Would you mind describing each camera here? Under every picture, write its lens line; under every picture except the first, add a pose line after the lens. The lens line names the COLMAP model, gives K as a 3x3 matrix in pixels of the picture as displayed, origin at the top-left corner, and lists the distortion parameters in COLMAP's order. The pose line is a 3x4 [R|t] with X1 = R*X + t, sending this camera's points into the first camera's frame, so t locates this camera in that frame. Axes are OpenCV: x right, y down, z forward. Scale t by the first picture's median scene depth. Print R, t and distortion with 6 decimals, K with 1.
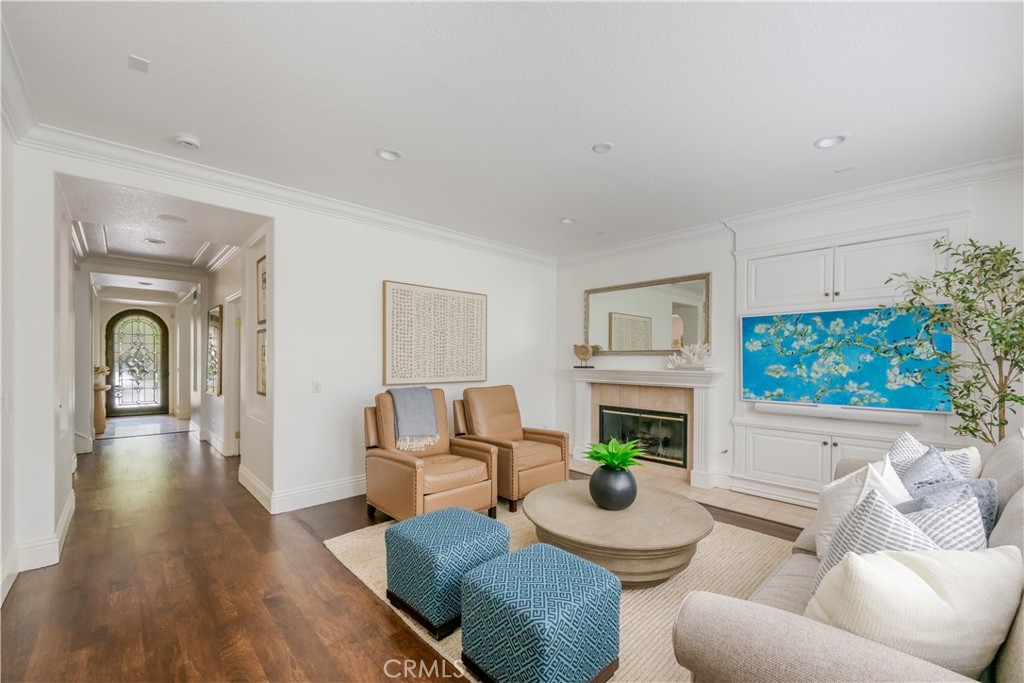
lens RADIAL K [[418.9, 0, 515.6], [0, 418.9, 359.9], [0, 0, 1]] dist [-0.000430, -0.000030]
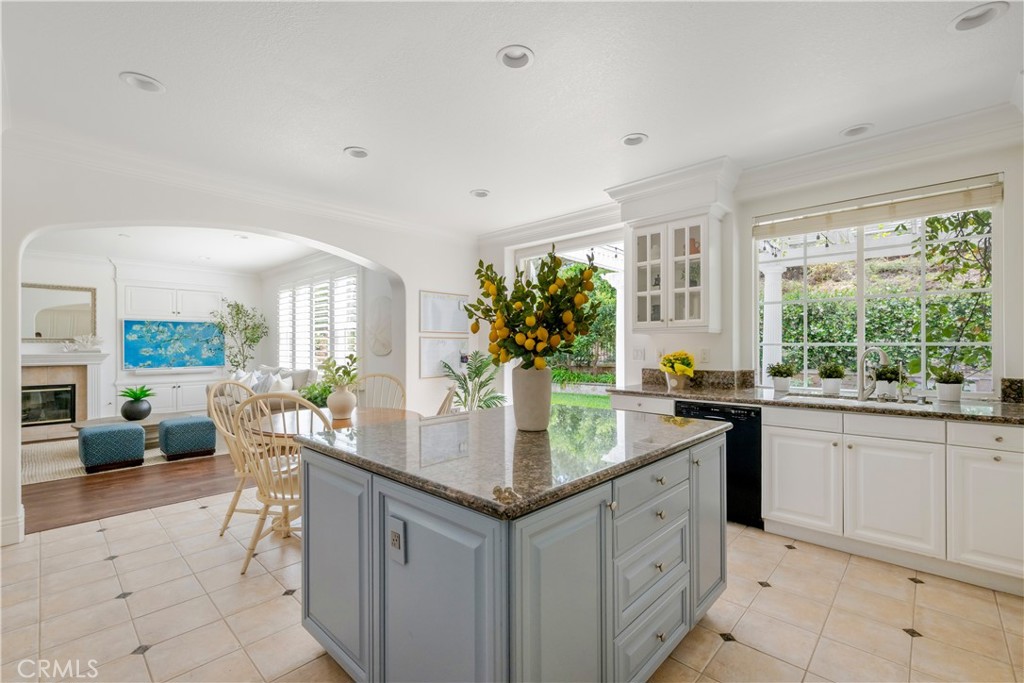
lens RADIAL K [[453.1, 0, 512.0], [0, 453.1, 343.7], [0, 0, 1]] dist [0.000503, 0.000040]
pose [[-0.056682, -0.000100, 0.998392, -1.445671], [0.005038, 0.999987, 0.000387, -0.000314], [-0.998380, 0.005052, -0.056680, -0.469073]]
